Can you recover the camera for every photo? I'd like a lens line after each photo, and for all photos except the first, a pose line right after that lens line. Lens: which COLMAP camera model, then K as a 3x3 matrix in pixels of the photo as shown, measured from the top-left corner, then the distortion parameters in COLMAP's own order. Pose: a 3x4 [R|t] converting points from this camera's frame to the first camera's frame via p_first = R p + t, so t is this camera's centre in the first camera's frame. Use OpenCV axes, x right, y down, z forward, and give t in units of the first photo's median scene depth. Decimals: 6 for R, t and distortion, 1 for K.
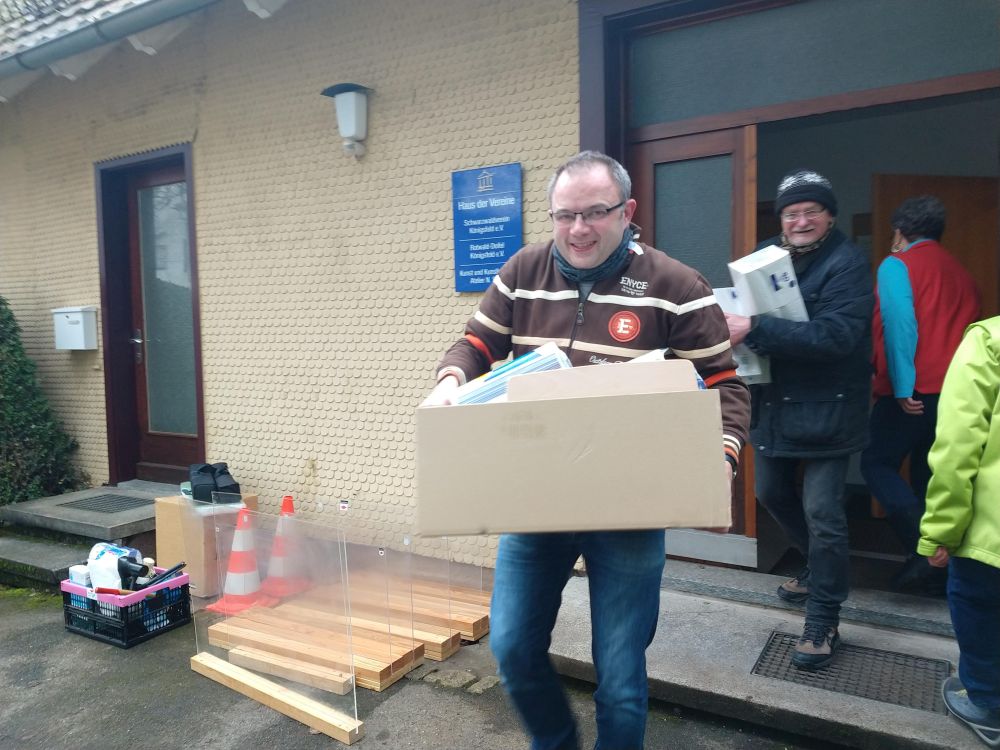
lens RADIAL K [[742.9, 0, 499.3], [0, 742.9, 376.3], [0, 0, 1]] dist [-0.003685, -0.022066]
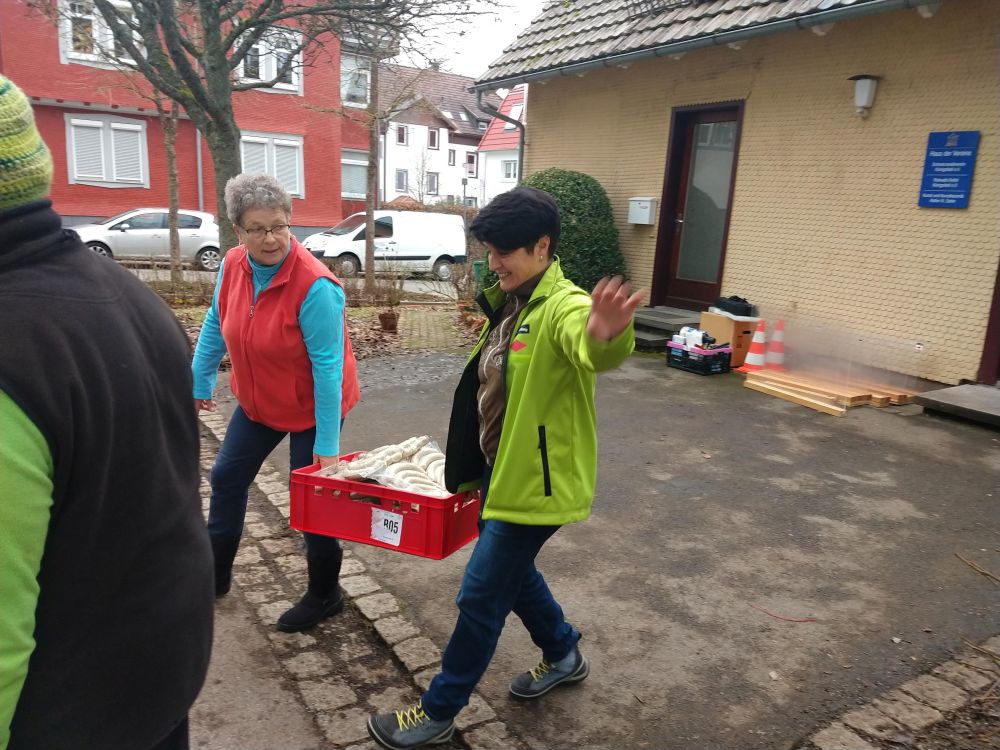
lens RADIAL K [[742.9, 0, 494.7], [0, 742.9, 366.4], [0, 0, 1]] dist [-0.003685, -0.022066]
pose [[0.879847, 0.163576, -0.446220, -0.083980], [-0.104211, 0.982455, 0.154668, 0.070296], [0.463691, -0.089583, 0.881456, -0.807635]]
